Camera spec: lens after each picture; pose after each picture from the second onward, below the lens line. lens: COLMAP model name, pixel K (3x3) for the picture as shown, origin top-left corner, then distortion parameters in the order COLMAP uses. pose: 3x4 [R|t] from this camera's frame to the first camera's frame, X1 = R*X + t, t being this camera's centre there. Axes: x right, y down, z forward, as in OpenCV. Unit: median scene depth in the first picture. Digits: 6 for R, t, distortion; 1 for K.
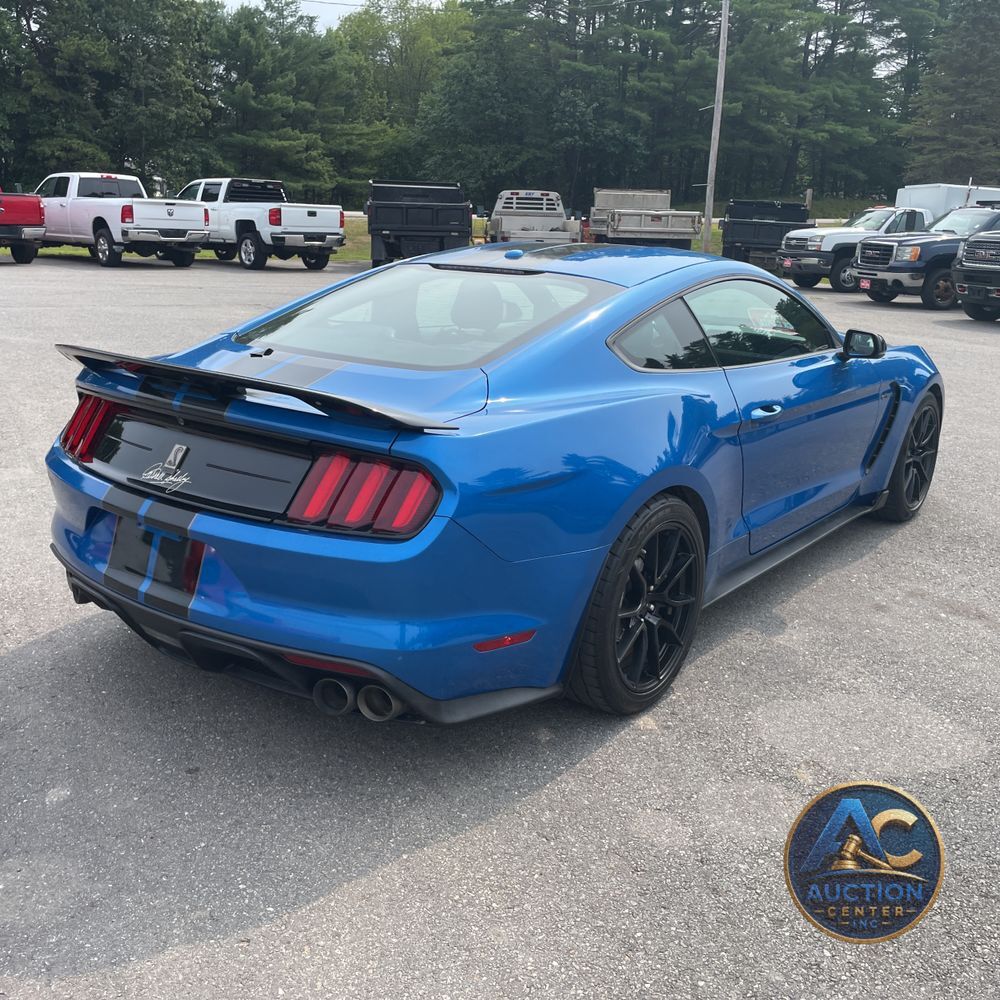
lens RADIAL K [[1022.8, 0, 500.6], [0, 1022.8, 498.6], [0, 0, 1]] dist [-0.007496, 0.000000]
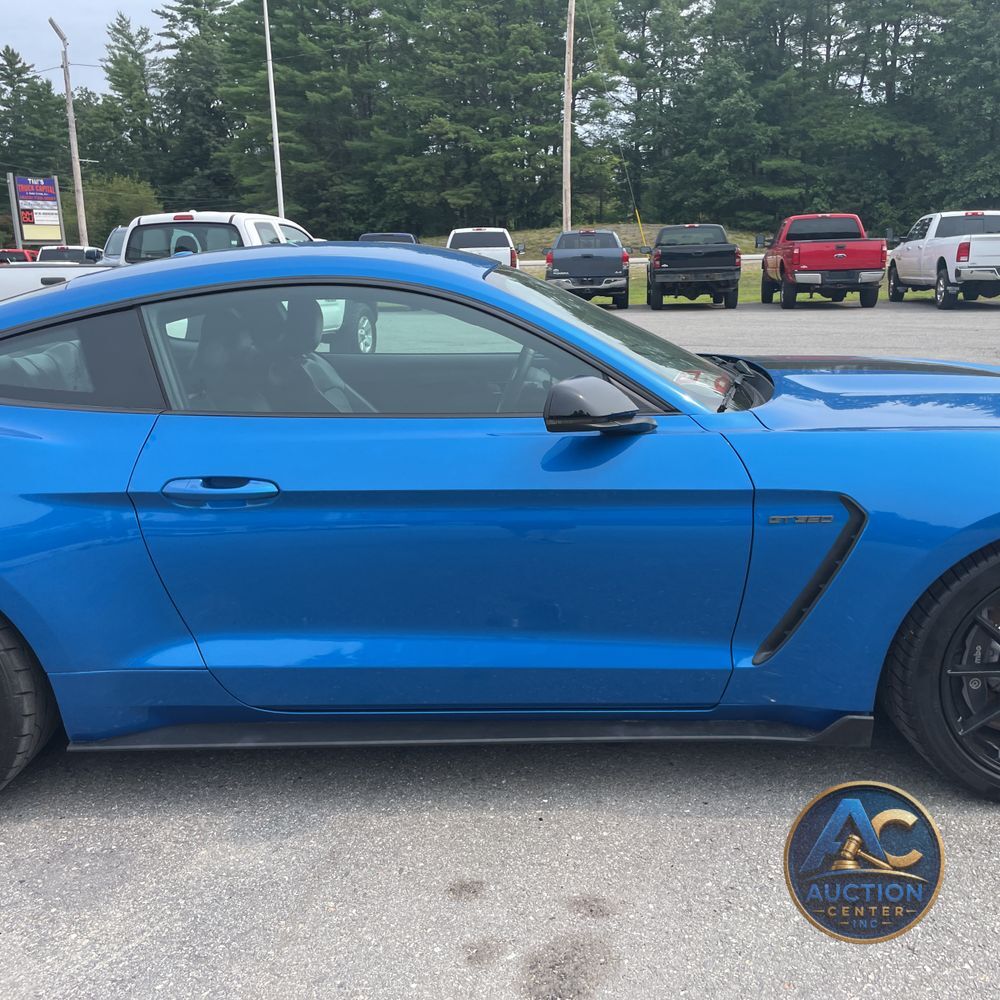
lens RADIAL K [[1018.6, 0, 511.7], [0, 1018.6, 506.6], [0, 0, 1]] dist [0.016677, 0.000000]
pose [[0.591567, 0.138780, -0.794222, 0.155495], [-0.169543, 0.984461, 0.045739, -0.021874], [0.788228, 0.107597, 0.605904, 0.128413]]
